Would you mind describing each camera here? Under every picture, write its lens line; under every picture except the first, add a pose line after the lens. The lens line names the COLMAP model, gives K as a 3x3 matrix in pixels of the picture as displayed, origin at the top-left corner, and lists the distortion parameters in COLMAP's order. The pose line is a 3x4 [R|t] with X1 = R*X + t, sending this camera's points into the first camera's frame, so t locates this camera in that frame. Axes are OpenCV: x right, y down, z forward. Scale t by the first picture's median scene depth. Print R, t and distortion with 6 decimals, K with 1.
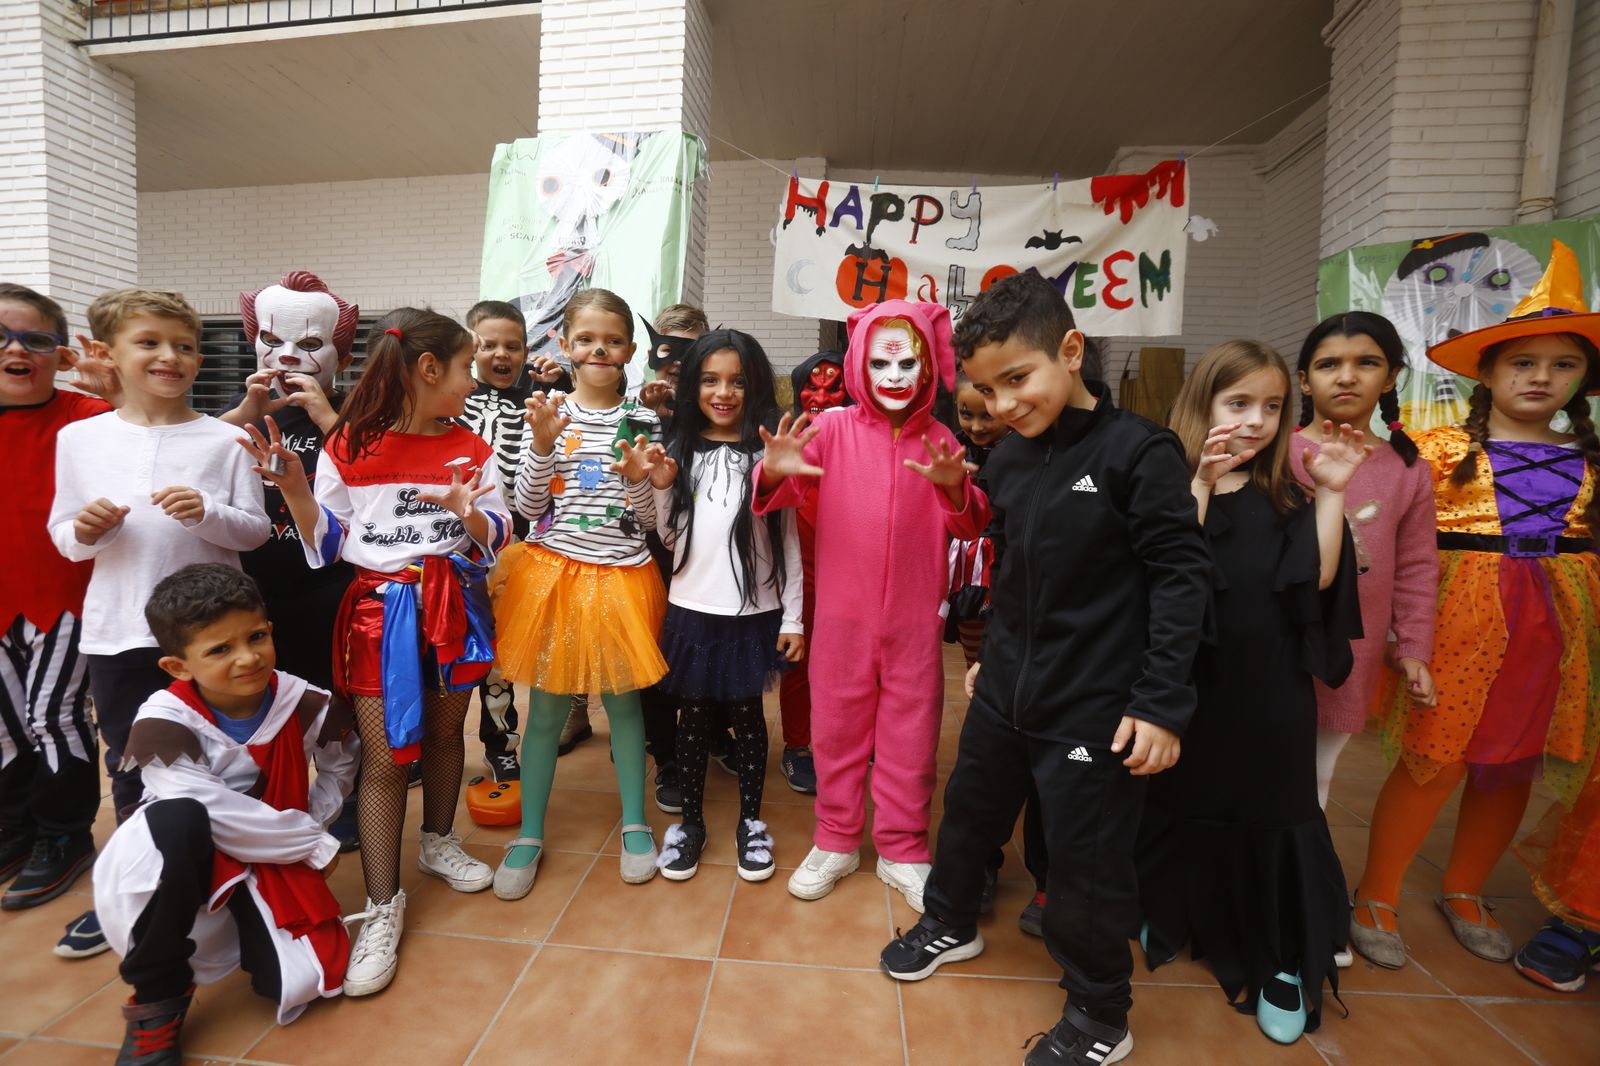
lens RADIAL K [[725.8, 0, 787.8], [0, 725.8, 536.9], [0, 0, 1]] dist [-0.063863, 0.020777]
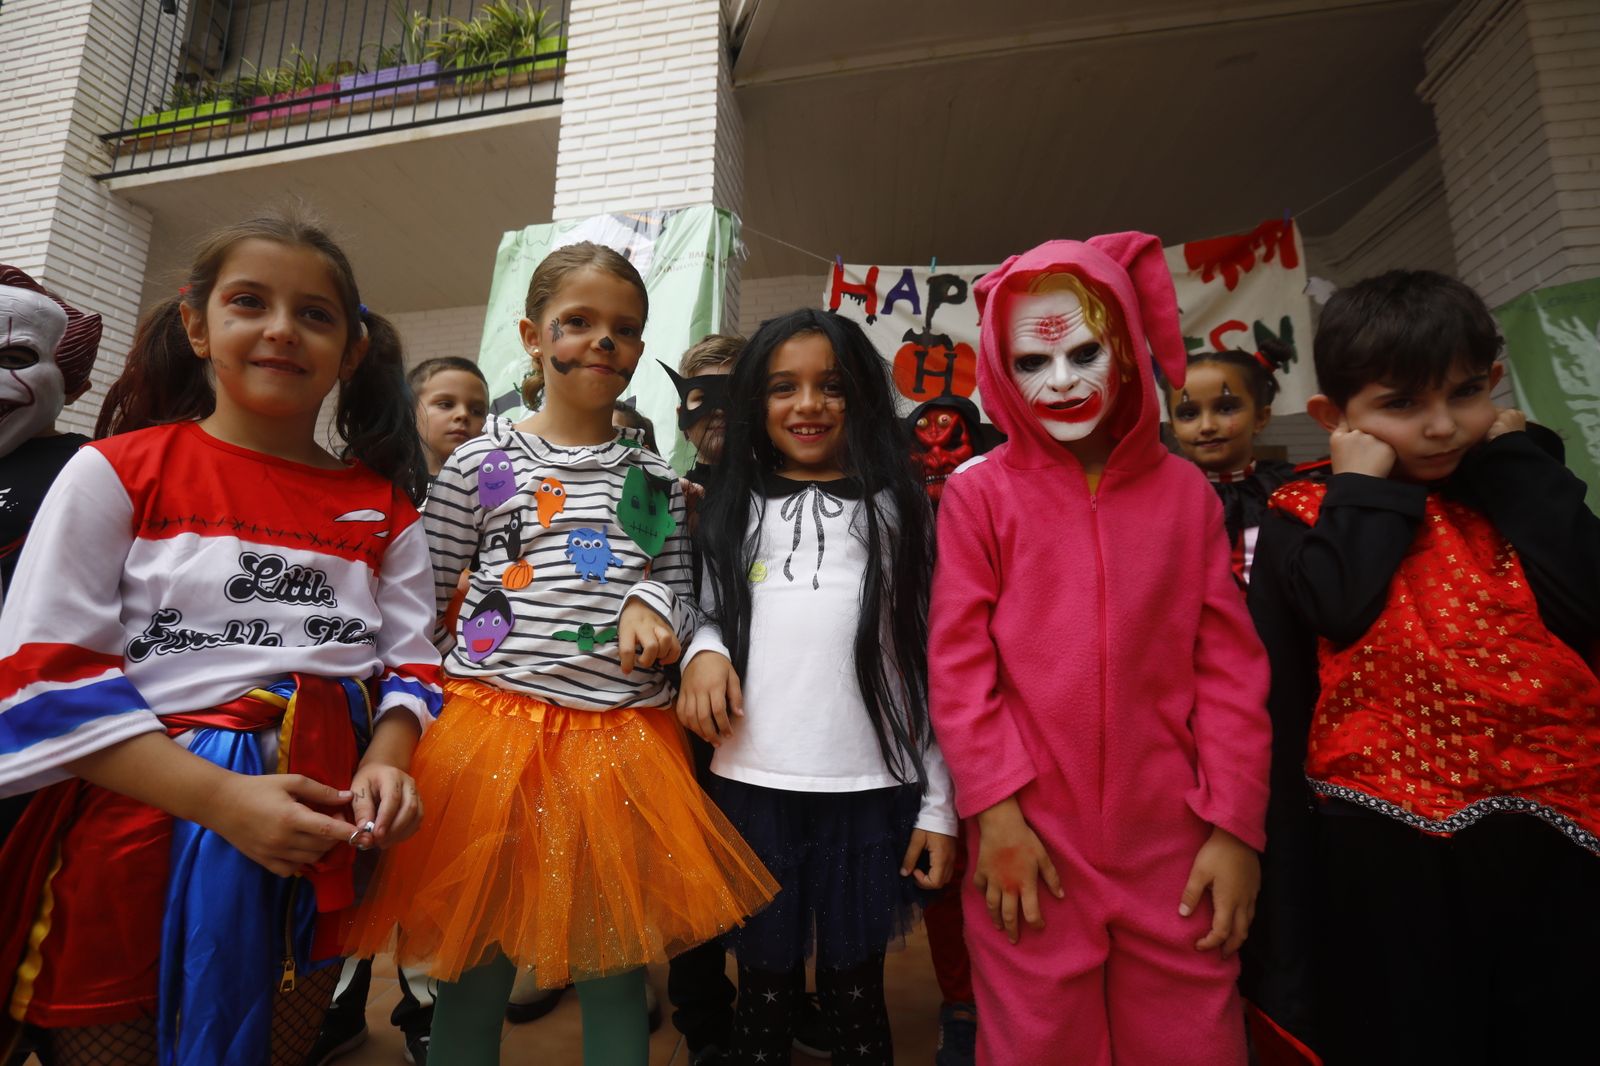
lens RADIAL K [[724.2, 0, 790.1], [0, 724.2, 539.0], [0, 0, 1]] dist [-0.070913, 0.022363]
pose [[0.999335, -0.027799, -0.023615, -0.042550], [0.022347, 0.978302, -0.205974, 0.013225], [0.028829, 0.205309, 0.978273, 0.213053]]
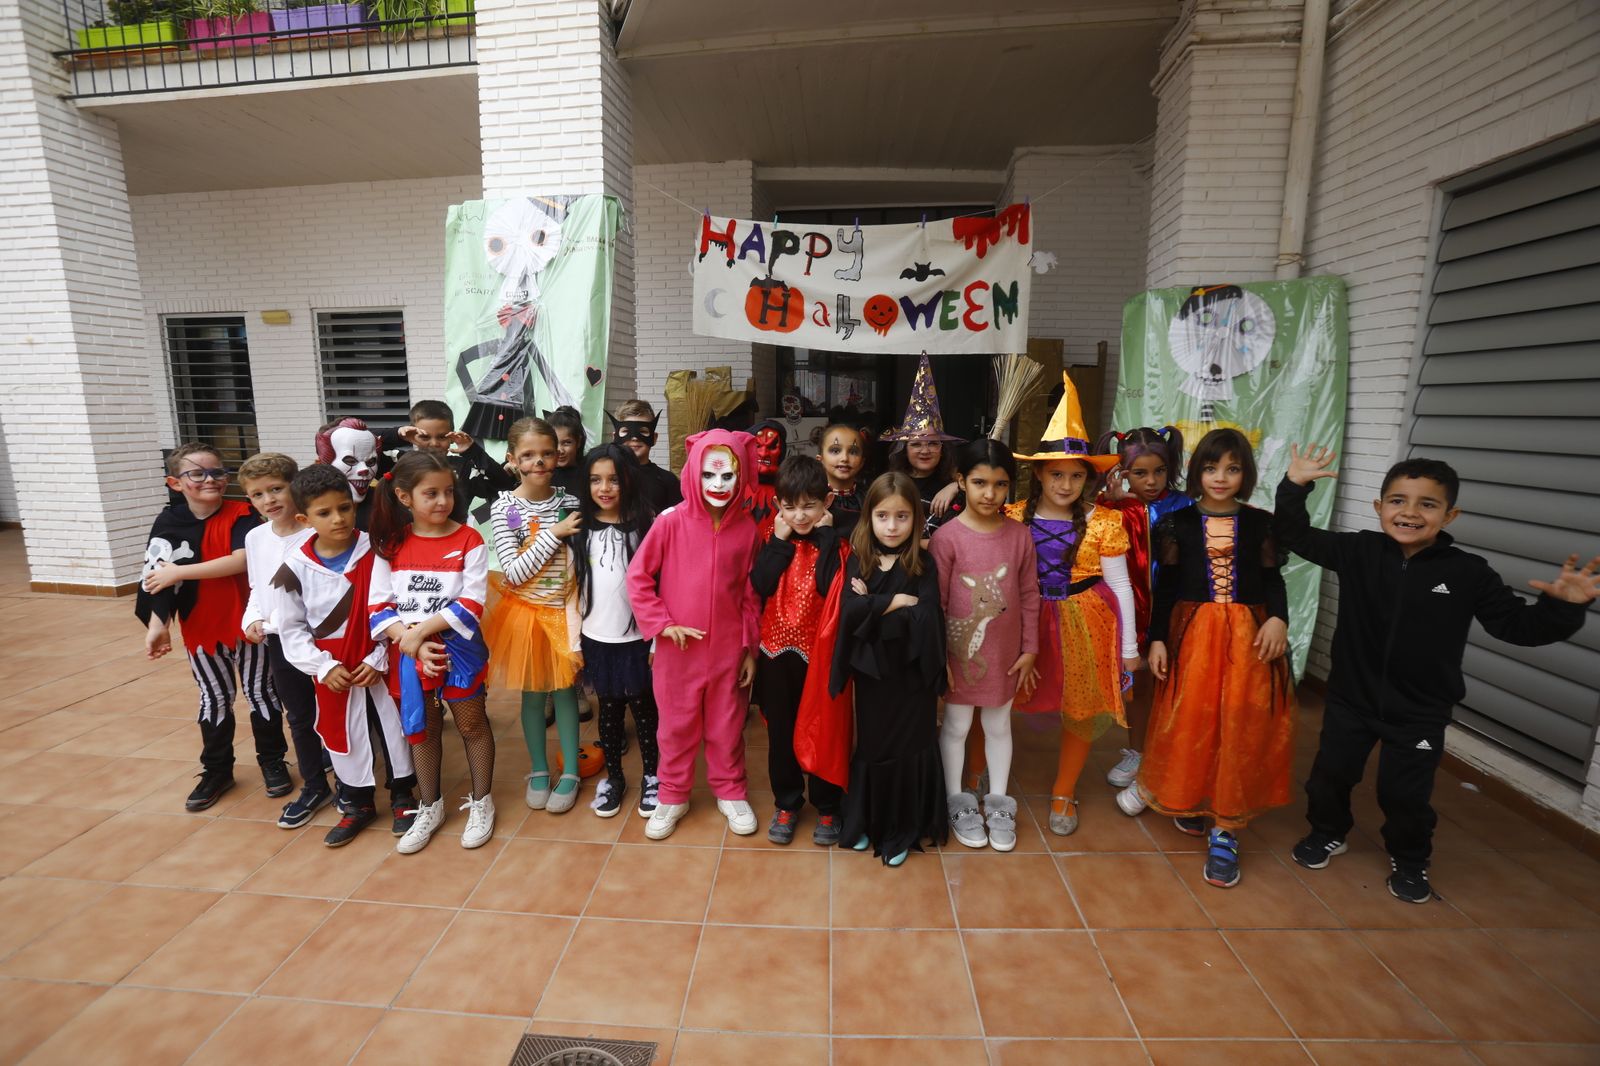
lens RADIAL K [[724.2, 0, 790.1], [0, 724.2, 539.0], [0, 0, 1]] dist [-0.070913, 0.022363]
pose [[0.999384, -0.032541, 0.013115, 0.121175], [0.030765, 0.992508, 0.118246, -0.122241], [-0.016865, -0.117769, 0.992898, -0.235294]]
